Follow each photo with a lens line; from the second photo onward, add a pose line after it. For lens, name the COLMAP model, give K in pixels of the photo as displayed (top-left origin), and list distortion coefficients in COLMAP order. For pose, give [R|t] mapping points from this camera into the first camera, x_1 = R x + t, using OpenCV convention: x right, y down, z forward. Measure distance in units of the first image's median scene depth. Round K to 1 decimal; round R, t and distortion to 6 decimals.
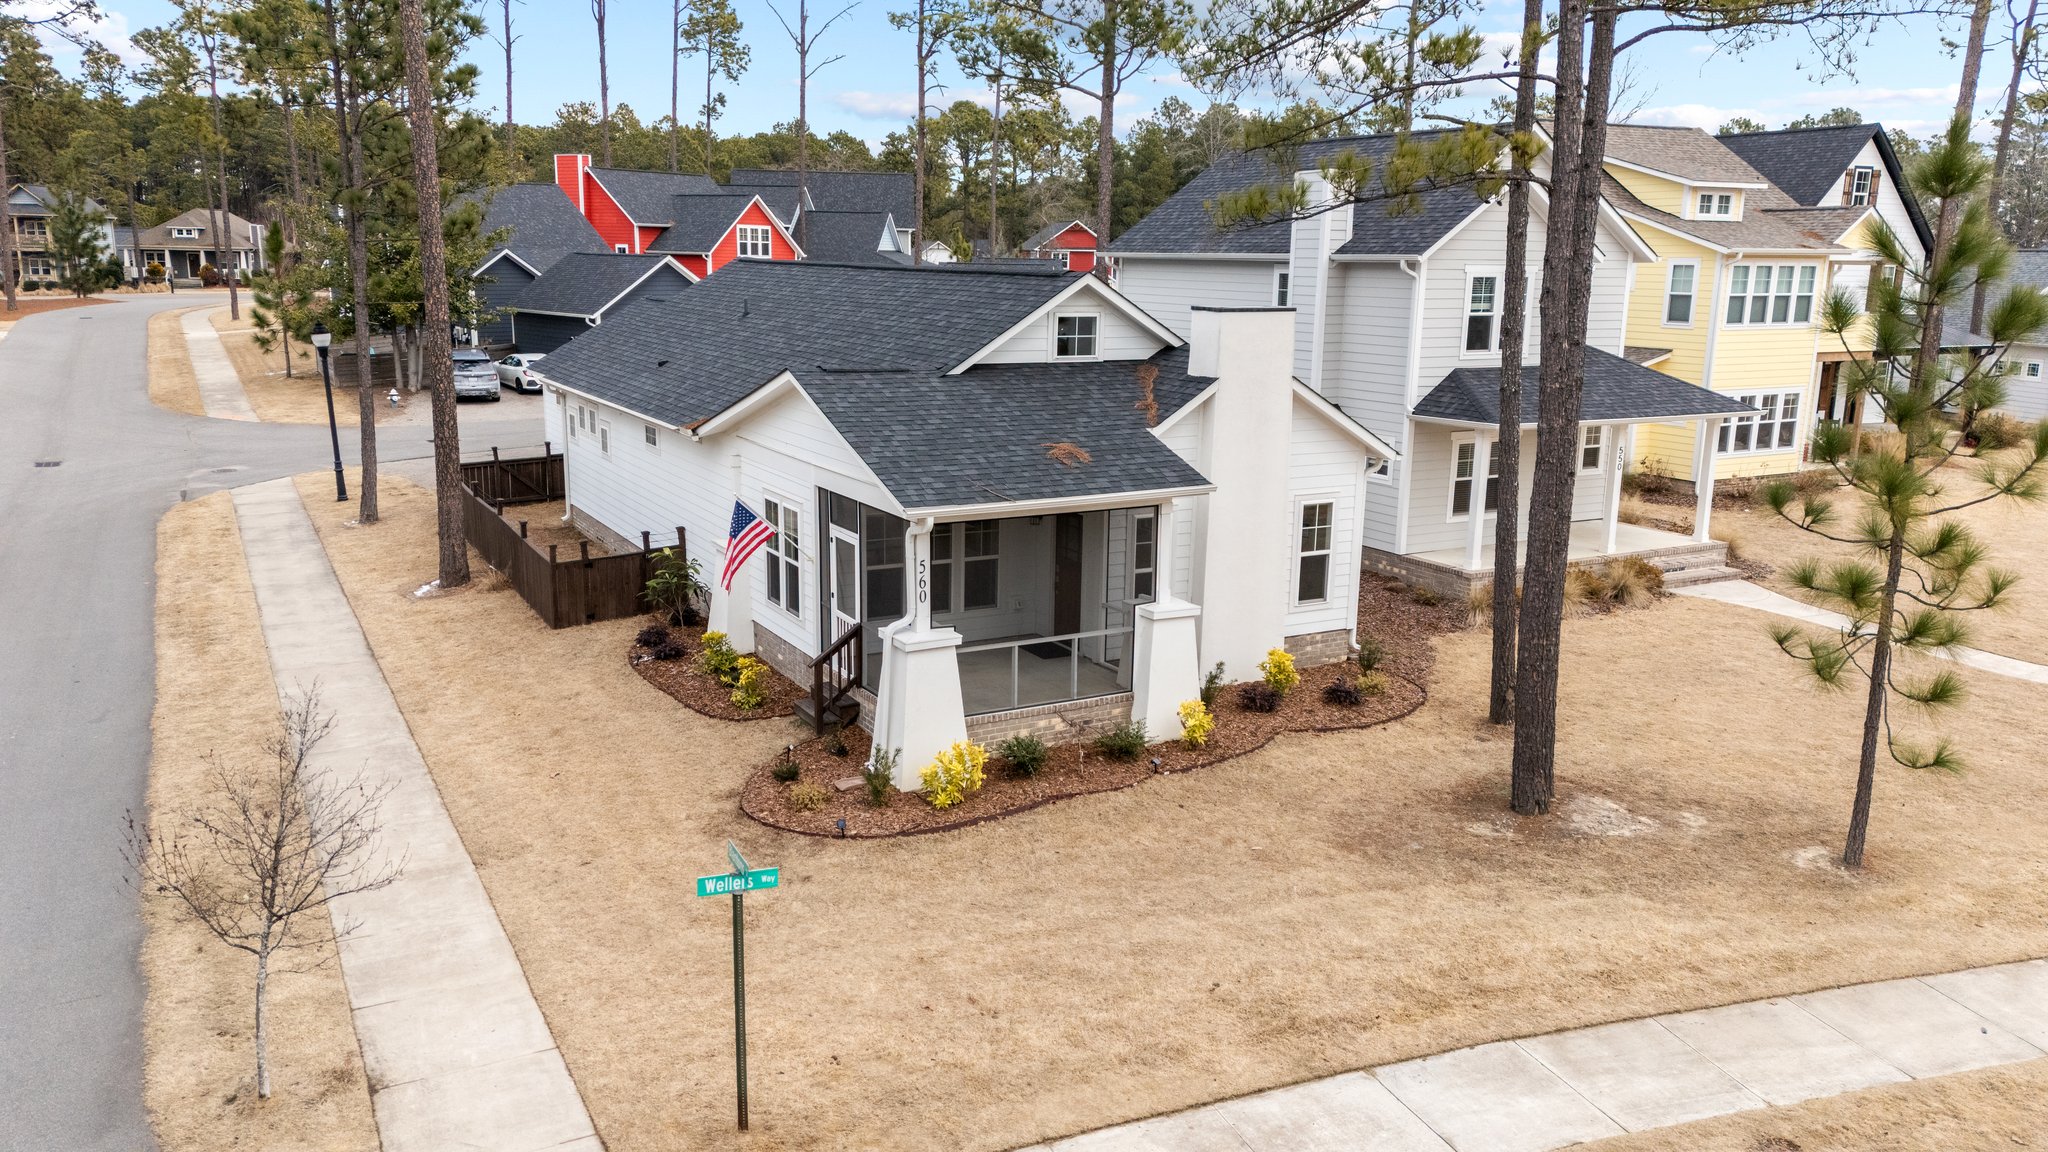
lens RADIAL K [[1501.9, 0, 1024.0], [0, 1501.9, 576.0], [0, 0, 1]] dist [0.092405, -0.095941]
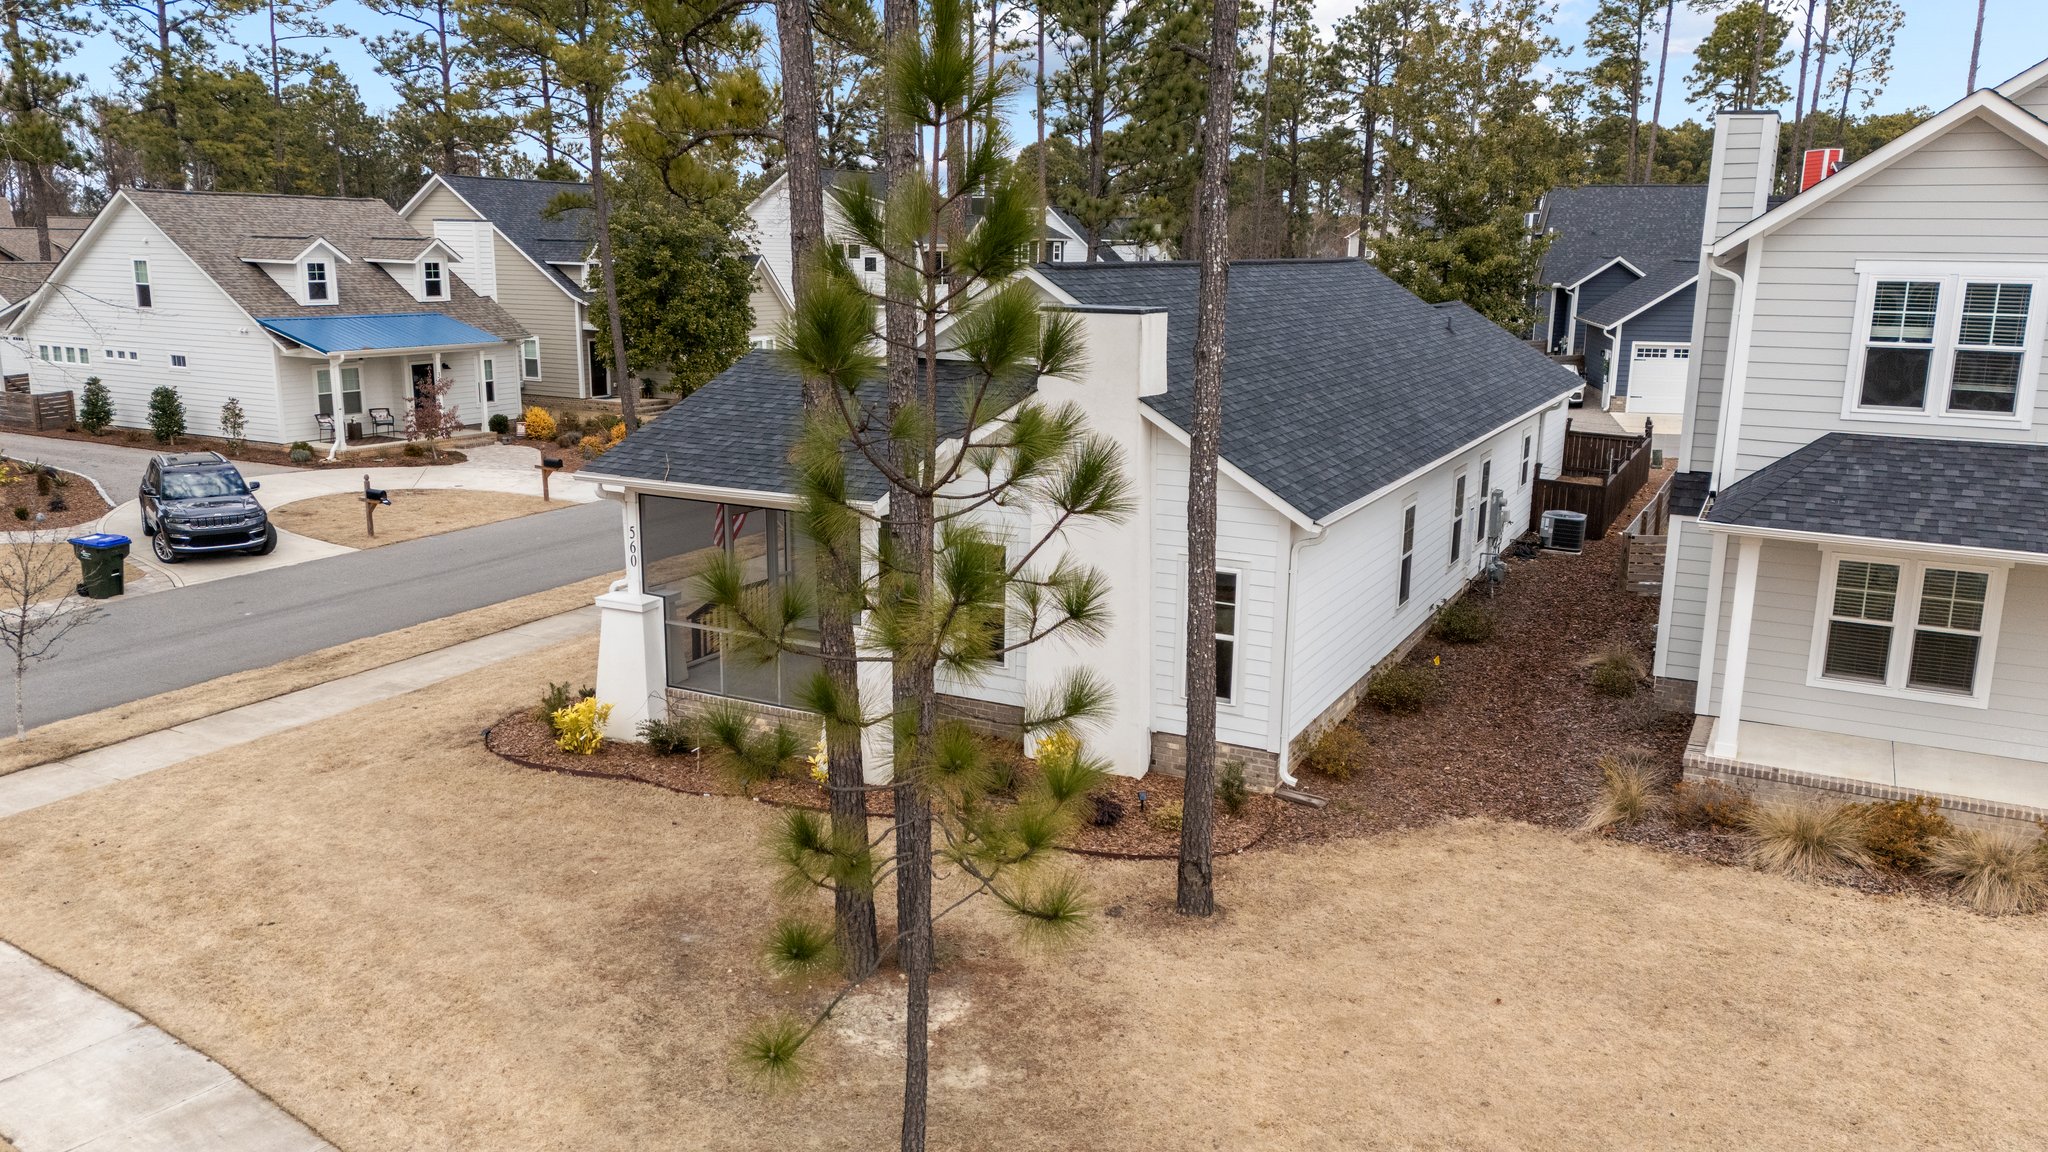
lens RADIAL K [[1501.9, 0, 1024.0], [0, 1501.9, 576.0], [0, 0, 1]] dist [0.092405, -0.095941]
pose [[0.546599, 0.172650, -0.819403, 0.896855], [-0.181195, 0.979718, 0.085559, -0.109281], [0.817556, 0.101705, 0.566796, 0.581592]]
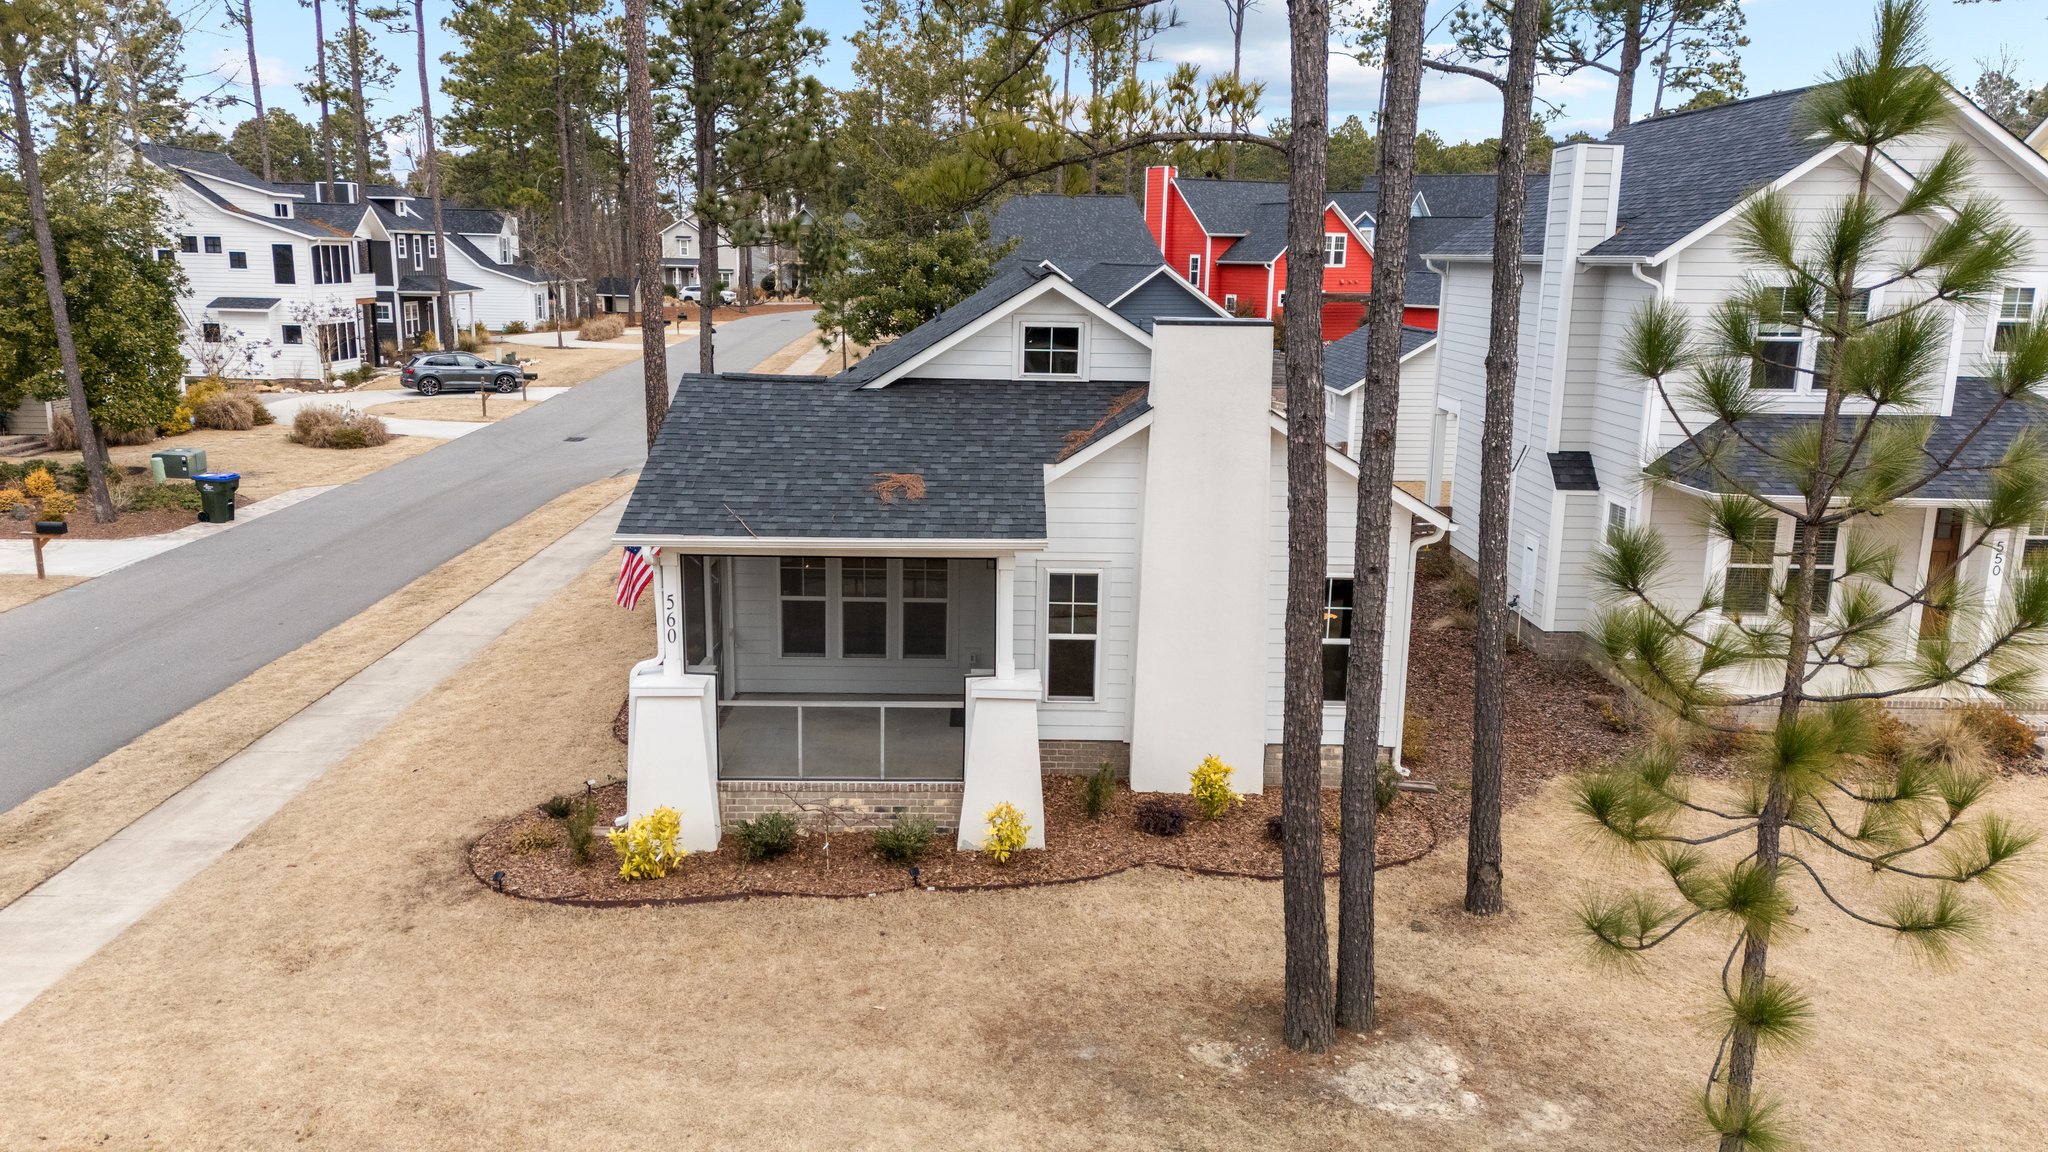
lens RADIAL K [[1501.9, 0, 1024.0], [0, 1501.9, 576.0], [0, 0, 1]] dist [0.092405, -0.095941]
pose [[0.879760, 0.099999, -0.464783, 0.486945], [-0.103710, 0.994451, 0.017651, -0.054392], [0.463969, 0.032674, 0.885249, 0.292478]]
